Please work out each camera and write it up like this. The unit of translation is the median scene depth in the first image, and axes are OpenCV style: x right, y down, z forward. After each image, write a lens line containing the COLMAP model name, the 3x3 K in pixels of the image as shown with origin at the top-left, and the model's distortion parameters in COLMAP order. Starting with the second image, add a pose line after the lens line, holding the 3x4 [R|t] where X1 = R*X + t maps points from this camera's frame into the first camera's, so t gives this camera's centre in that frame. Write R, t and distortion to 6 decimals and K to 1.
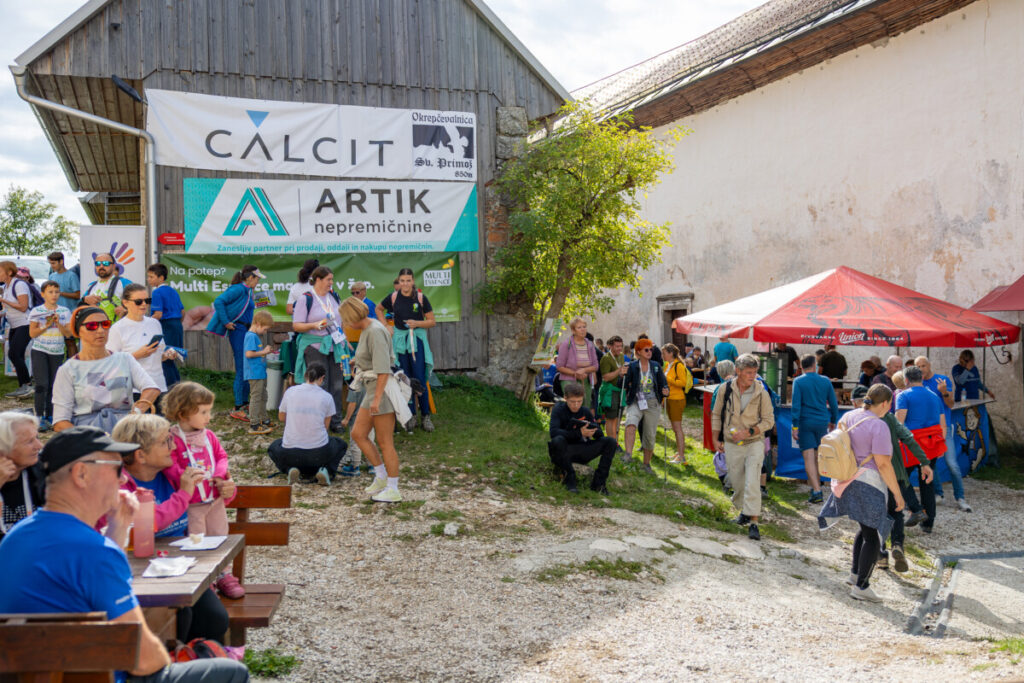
lens RADIAL K [[951.8, 0, 512.0], [0, 951.8, 341.5], [0, 0, 1]] dist [0.009756, 0.002057]
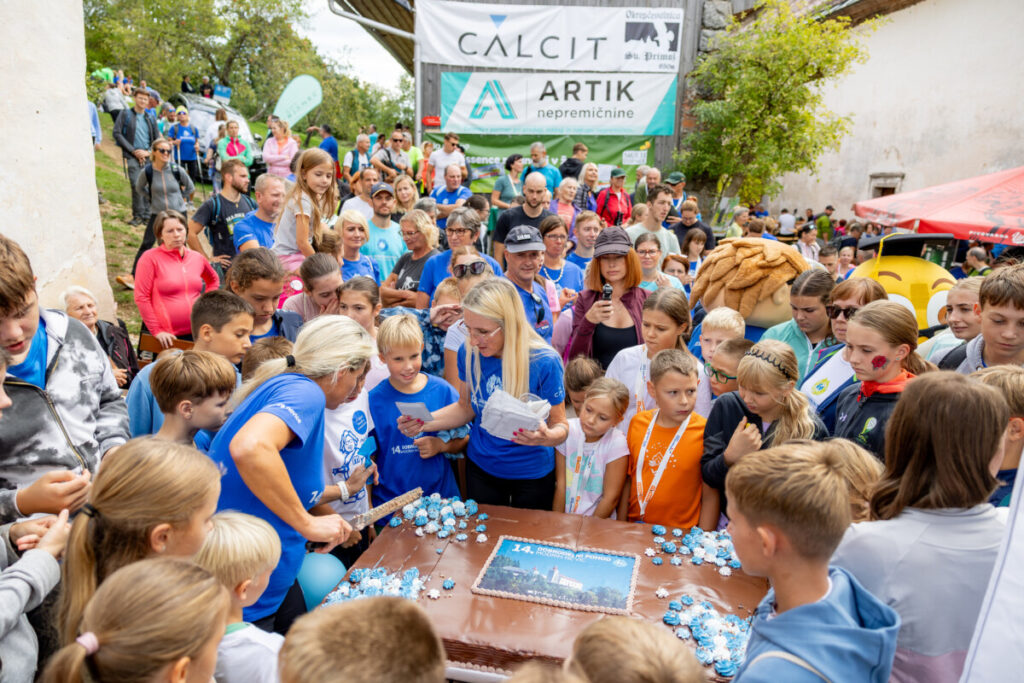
lens RADIAL K [[675.7, 0, 512.0], [0, 675.7, 341.5], [0, 0, 1]] dist [-0.004750, 0.002896]
pose [[0.920895, 0.141487, -0.363226, 0.125112], [-0.053550, 0.968887, 0.241642, -0.039763], [0.386114, -0.203076, 0.899820, 0.118434]]
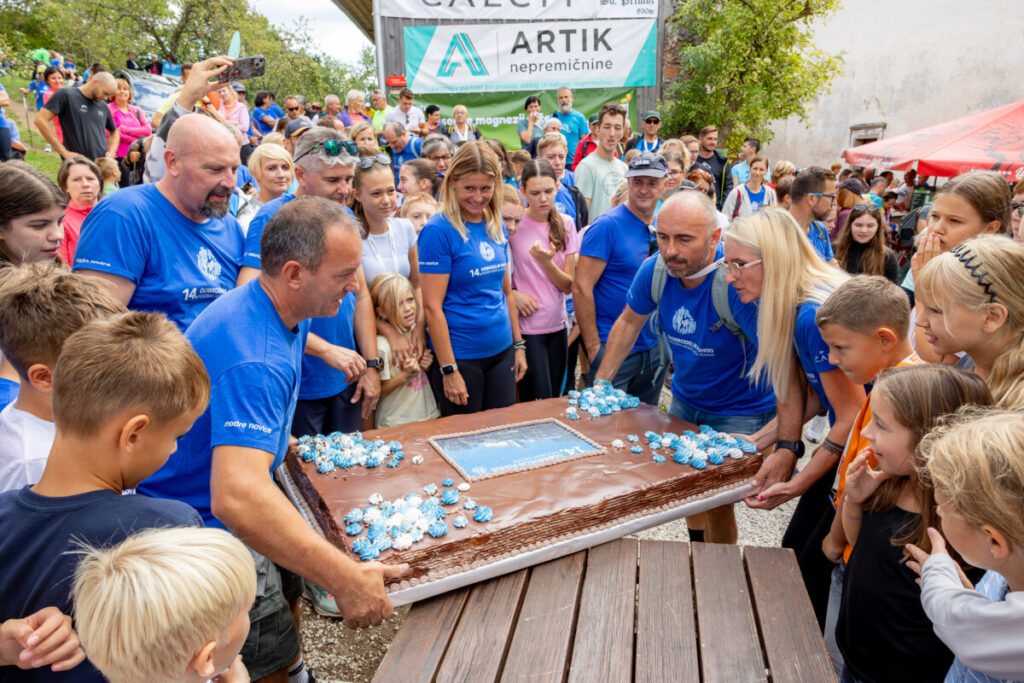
lens RADIAL K [[664.1, 0, 525.8], [0, 664.1, 342.6], [0, 0, 1]] dist [0.000158, 0.001461]
pose [[0.944275, 0.099042, -0.313904, 0.098684], [-0.011261, 0.962820, 0.269911, -0.014001], [0.328965, -0.251335, 0.910282, 0.170583]]
